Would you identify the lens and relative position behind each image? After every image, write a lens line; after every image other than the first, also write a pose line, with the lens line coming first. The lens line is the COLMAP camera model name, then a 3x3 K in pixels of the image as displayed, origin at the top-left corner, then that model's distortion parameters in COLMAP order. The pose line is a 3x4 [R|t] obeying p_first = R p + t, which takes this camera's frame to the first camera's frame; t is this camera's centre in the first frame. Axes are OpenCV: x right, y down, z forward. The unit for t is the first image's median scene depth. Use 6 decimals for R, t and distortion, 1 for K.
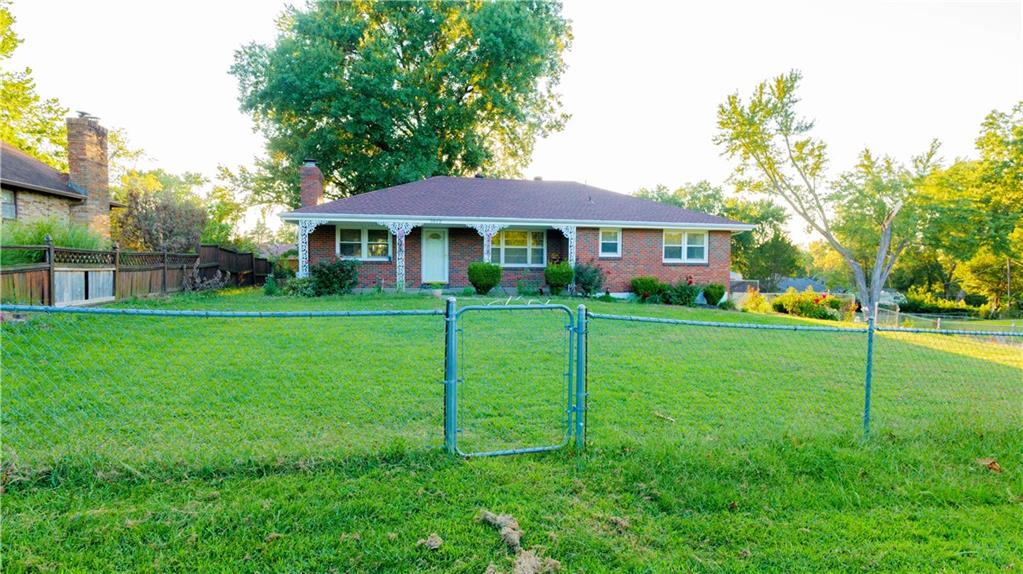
lens RADIAL K [[530.7, 0, 511.5], [0, 530.7, 287.0], [0, 0, 1]] dist [-0.017654, 0.011380]
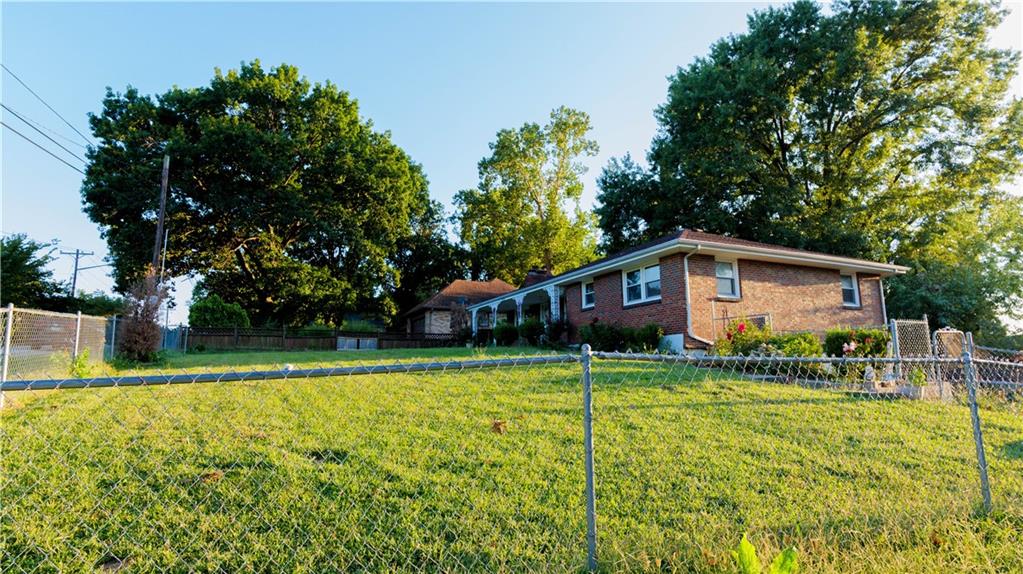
lens RADIAL K [[530.7, 0, 511.5], [0, 530.7, 287.0], [0, 0, 1]] dist [-0.017654, 0.011380]
pose [[0.208317, -0.163831, -0.964242, 0.918670], [-0.037229, 0.983828, -0.175201, 0.069924], [0.977353, 0.072396, 0.198849, 0.532659]]
